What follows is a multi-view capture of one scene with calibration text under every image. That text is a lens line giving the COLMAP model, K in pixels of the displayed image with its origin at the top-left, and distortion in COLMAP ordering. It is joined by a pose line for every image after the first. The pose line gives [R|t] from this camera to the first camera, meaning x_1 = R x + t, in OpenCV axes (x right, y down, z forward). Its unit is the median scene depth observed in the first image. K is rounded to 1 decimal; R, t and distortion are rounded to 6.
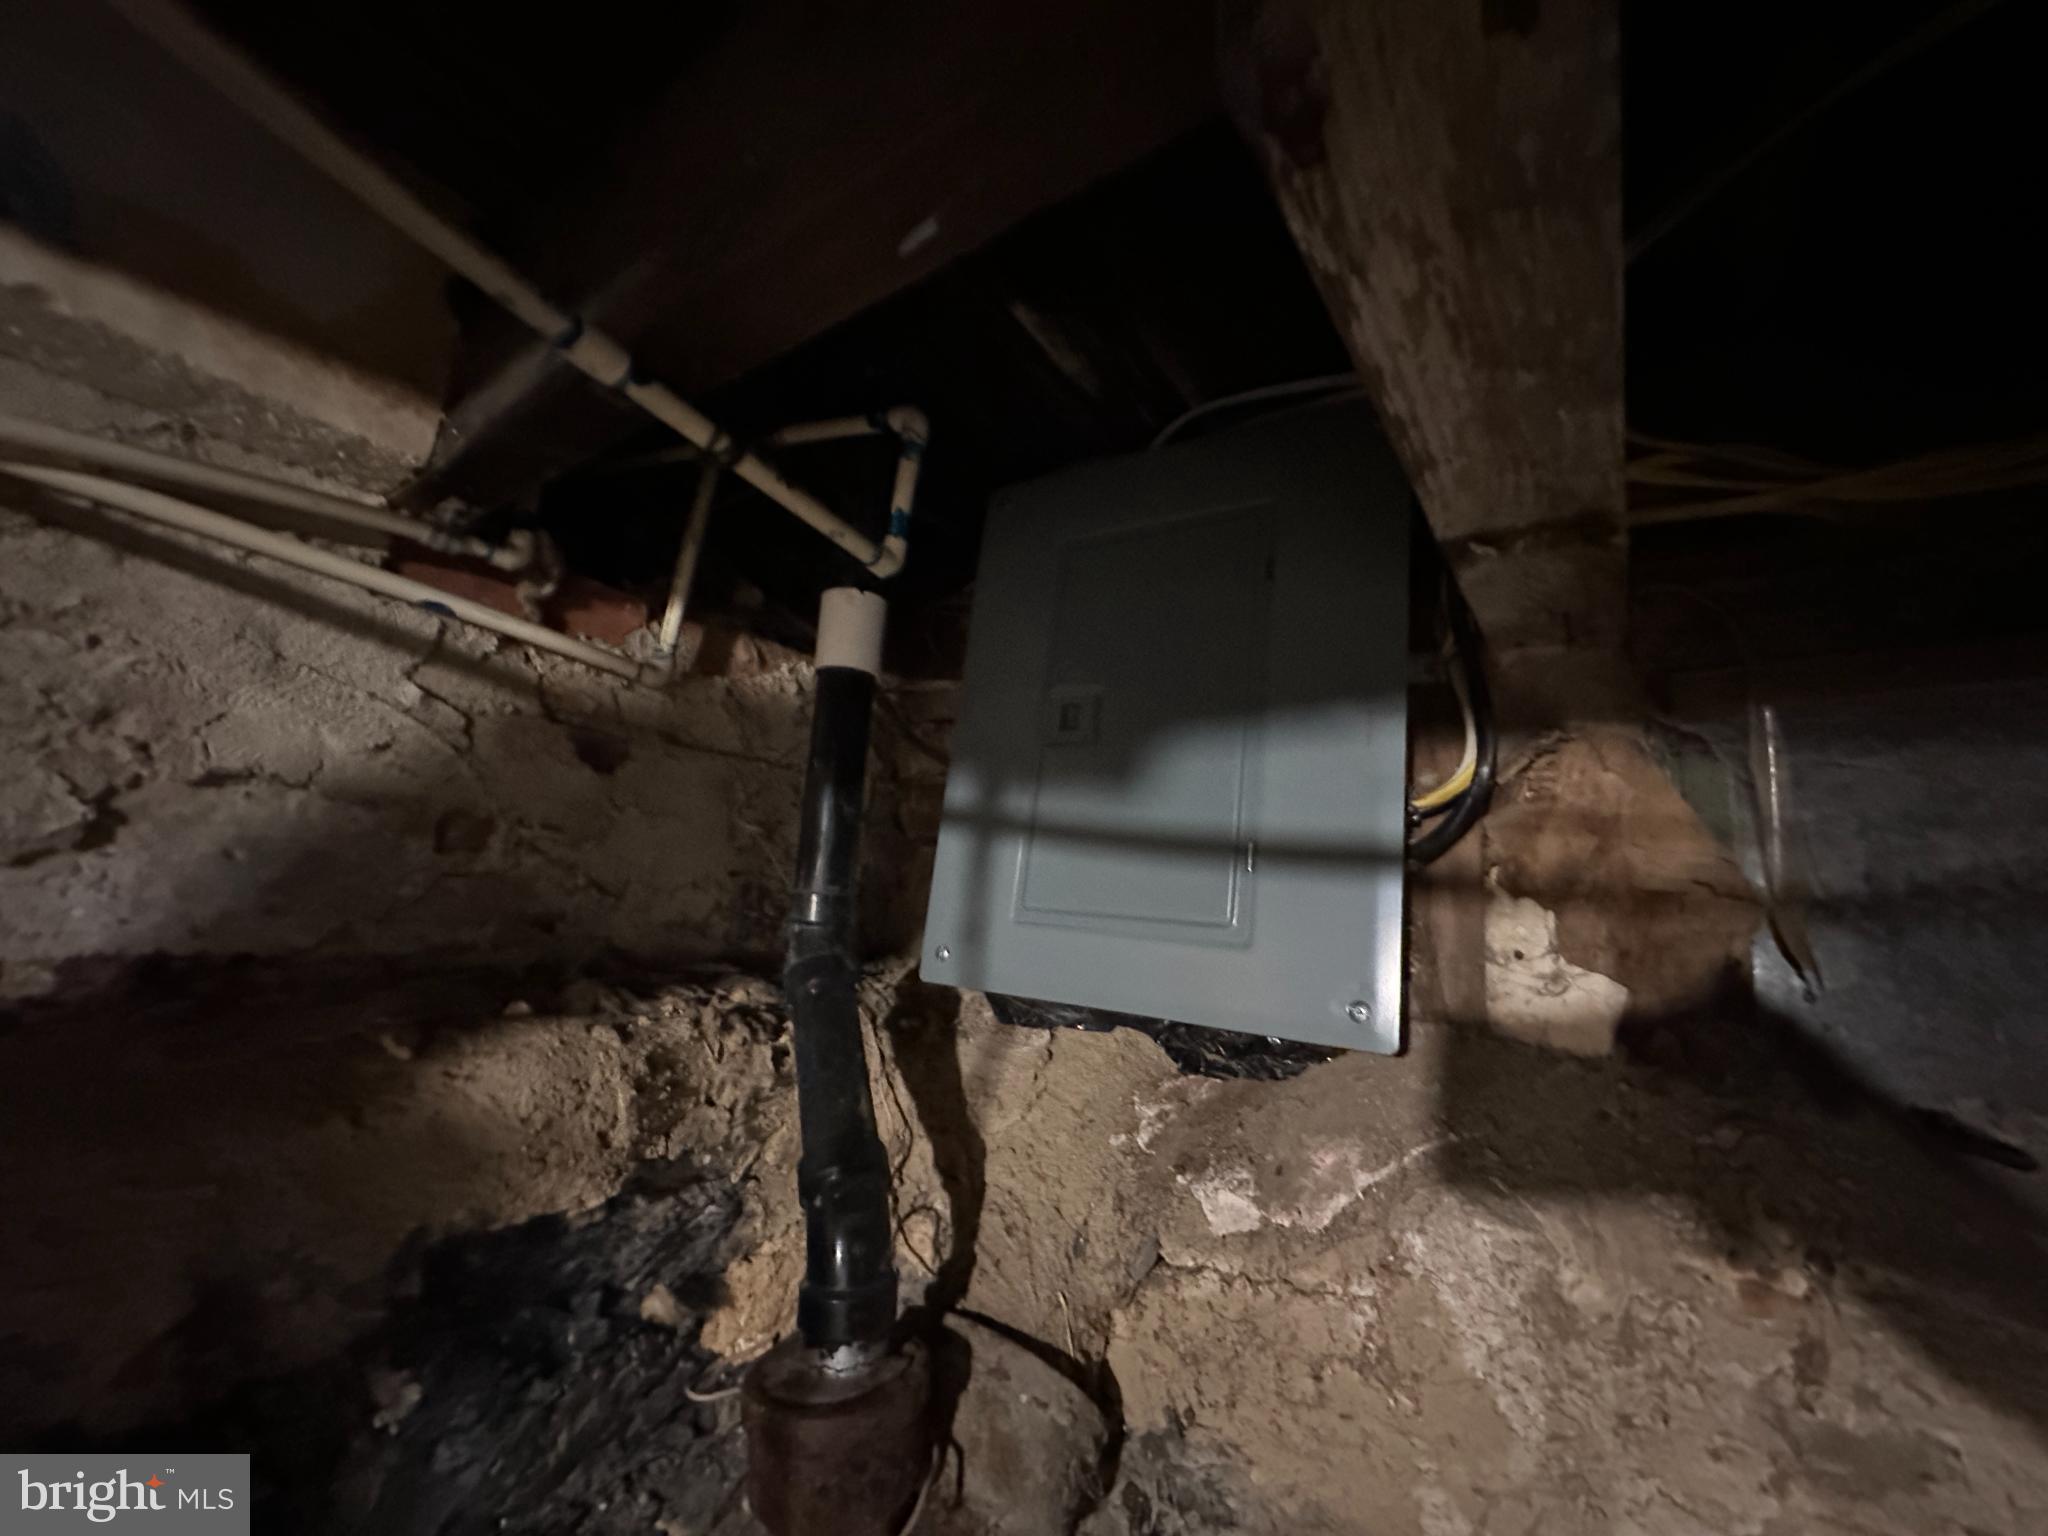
lens RADIAL K [[818.8, 0, 1035.6], [0, 818.8, 782.2], [0, 0, 1]] dist [-0.002088, 0.000352]
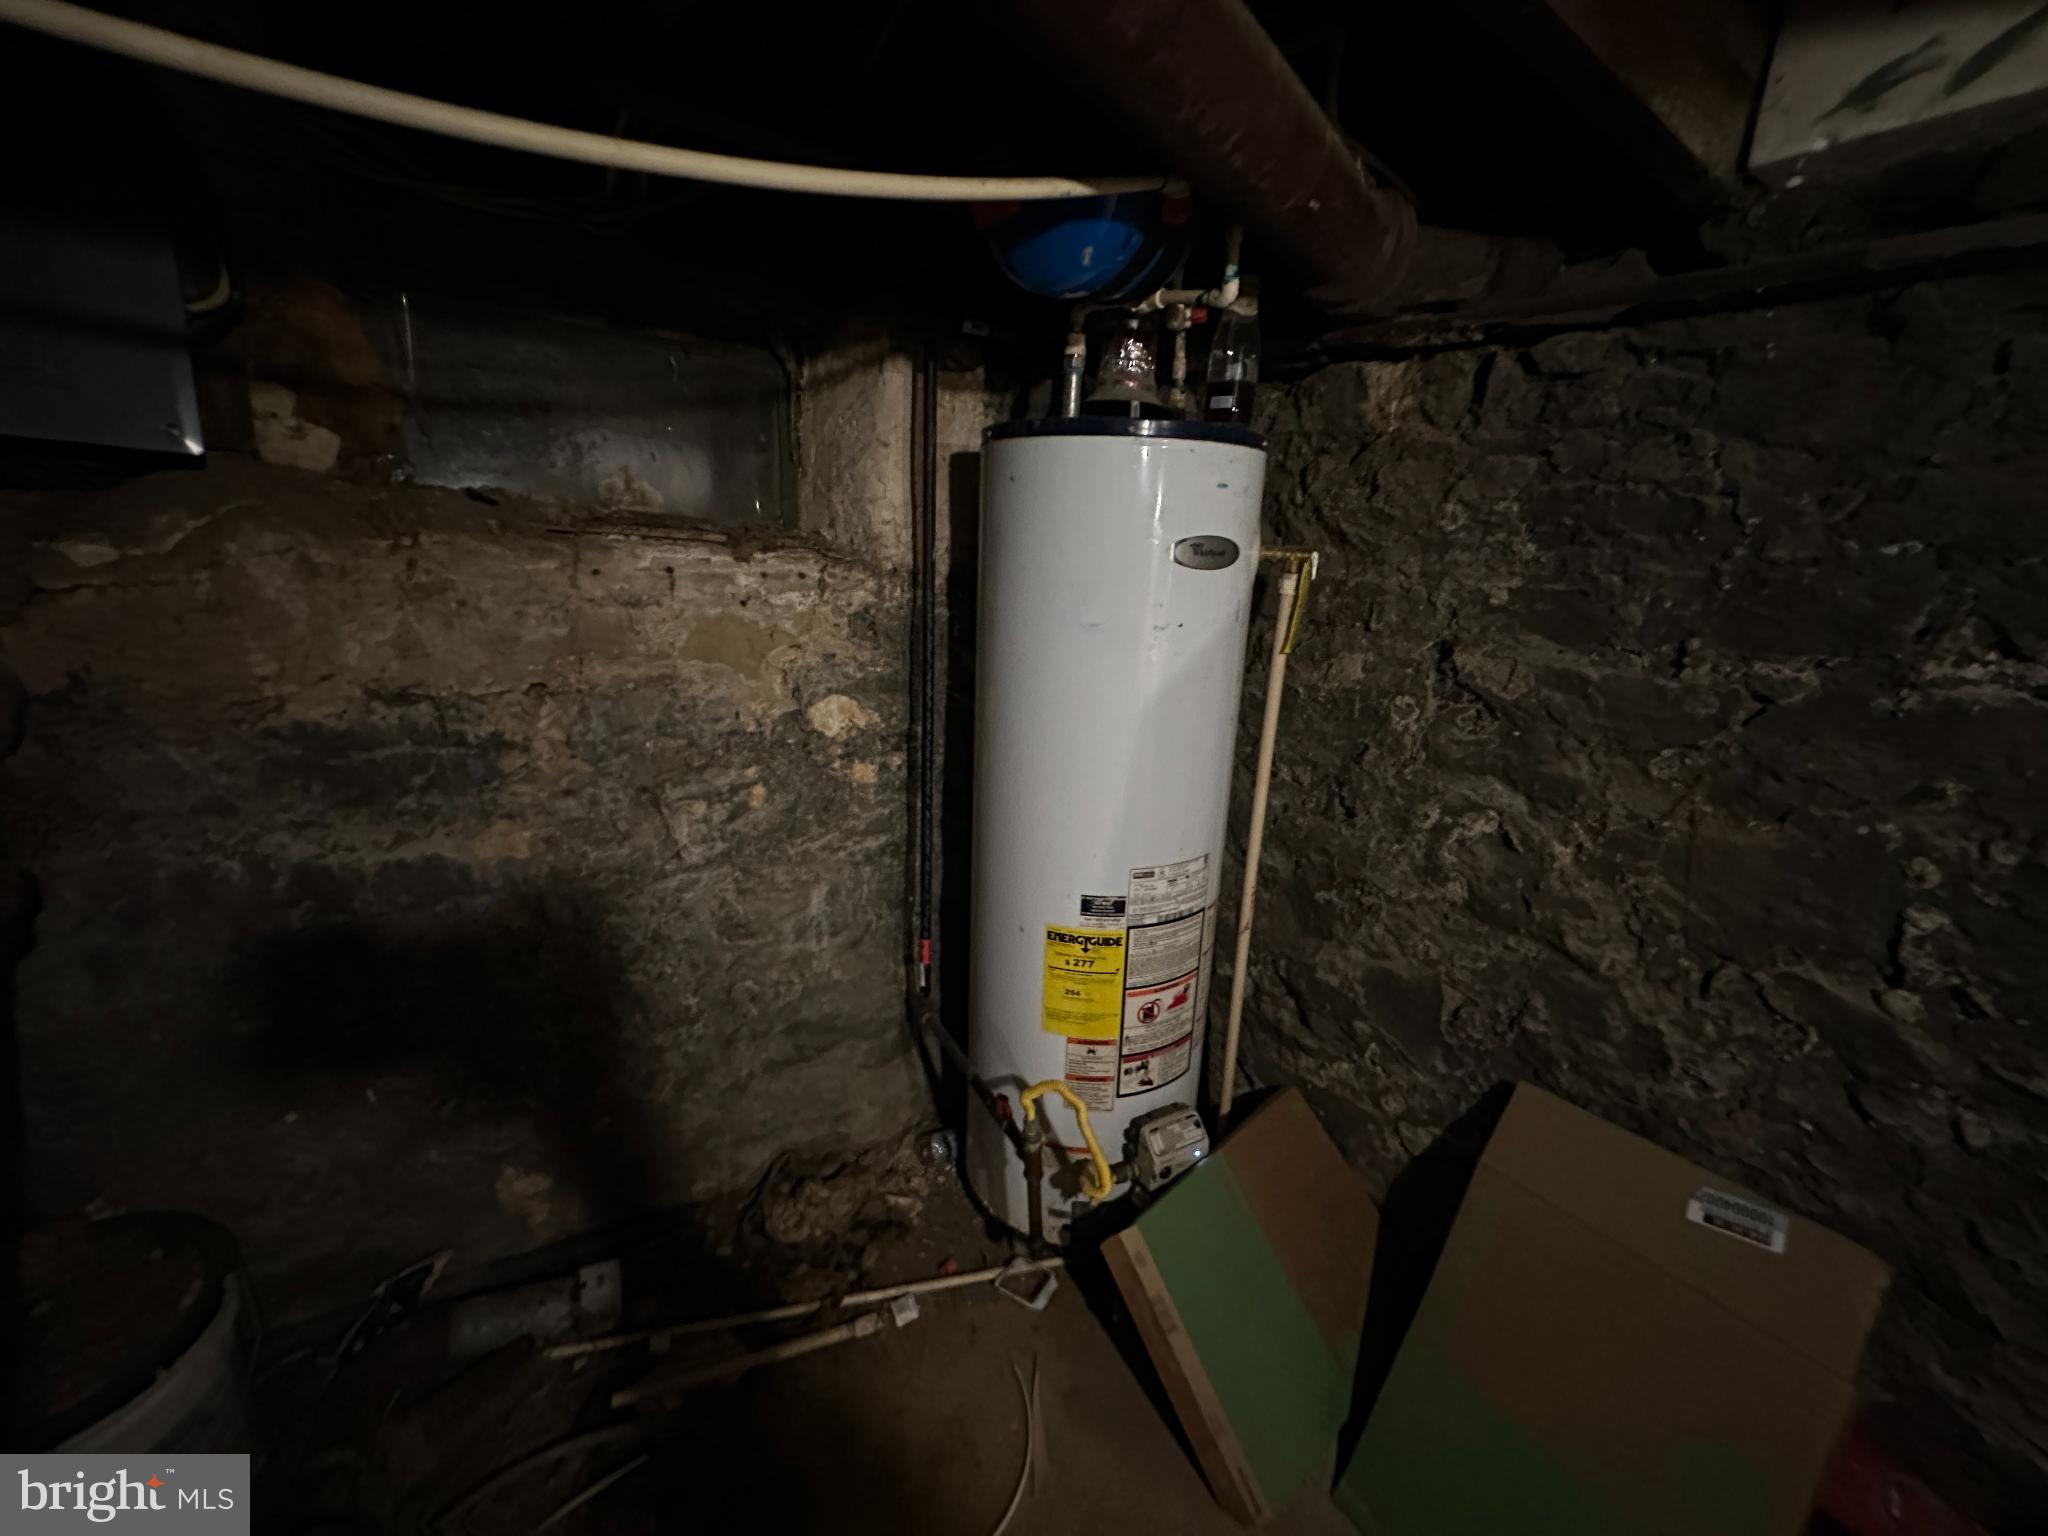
lens RADIAL K [[818.8, 0, 1027.0], [0, 818.8, 759.8], [0, 0, 1]] dist [-0.002088, 0.000352]
pose [[0.334330, -0.275279, 0.901357, -0.772443], [-0.192988, 0.916129, 0.351373, -0.049181], [-0.922485, -0.291426, 0.253164, -1.358686]]
